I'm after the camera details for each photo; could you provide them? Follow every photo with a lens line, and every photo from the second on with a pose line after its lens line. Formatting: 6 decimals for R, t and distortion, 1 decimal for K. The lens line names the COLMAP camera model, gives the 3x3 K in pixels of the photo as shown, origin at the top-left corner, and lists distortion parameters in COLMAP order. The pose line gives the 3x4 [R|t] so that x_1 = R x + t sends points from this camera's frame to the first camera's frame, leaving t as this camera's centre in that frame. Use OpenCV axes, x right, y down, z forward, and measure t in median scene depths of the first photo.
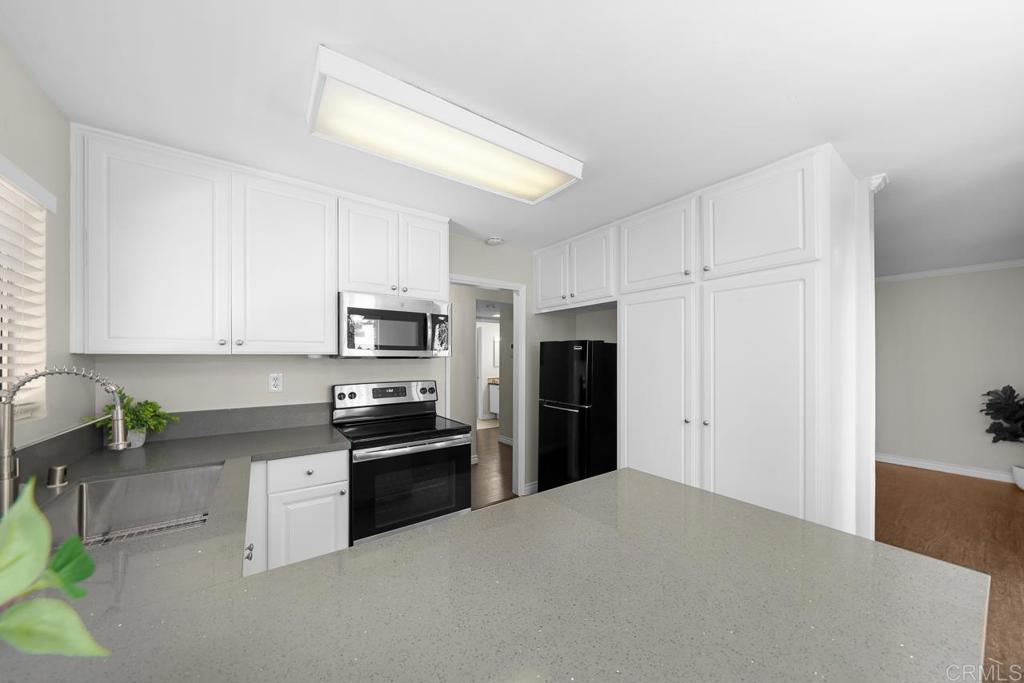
lens RADIAL K [[366.8, 0, 515.9], [0, 366.8, 356.6], [0, 0, 1]] dist [0.000730, -0.000176]
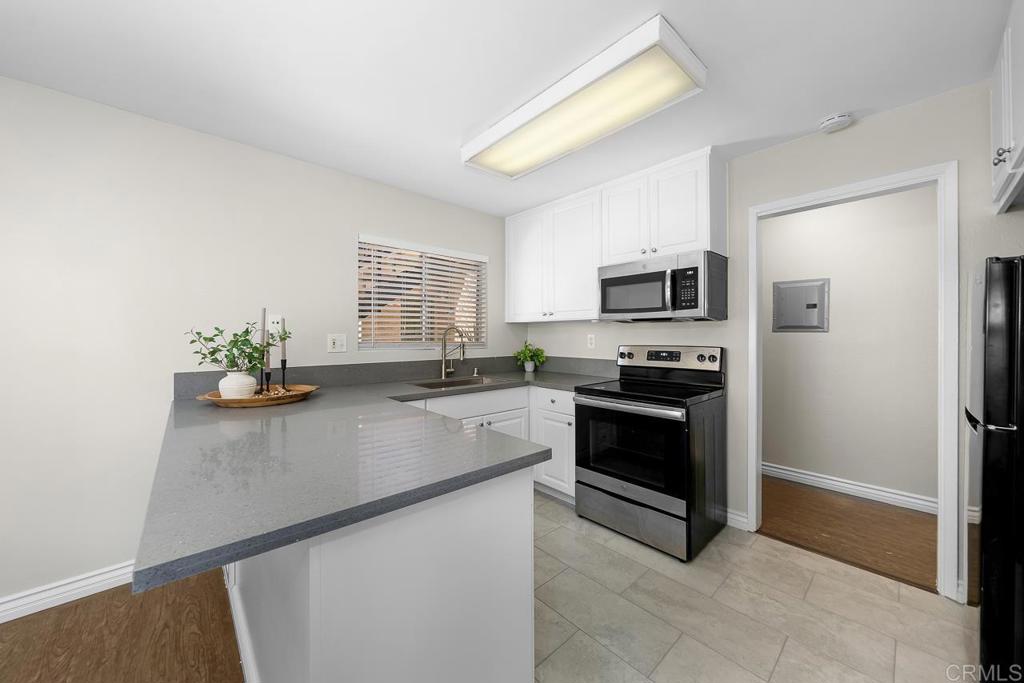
lens RADIAL K [[366.8, 0, 506.7], [0, 366.8, 335.2], [0, 0, 1]] dist [0.000730, -0.000176]
pose [[0.110683, 0.001479, -0.993855, 0.636392], [0.005079, 0.999985, 0.002053, 0.040721], [0.993843, -0.005275, 0.110674, 0.504786]]
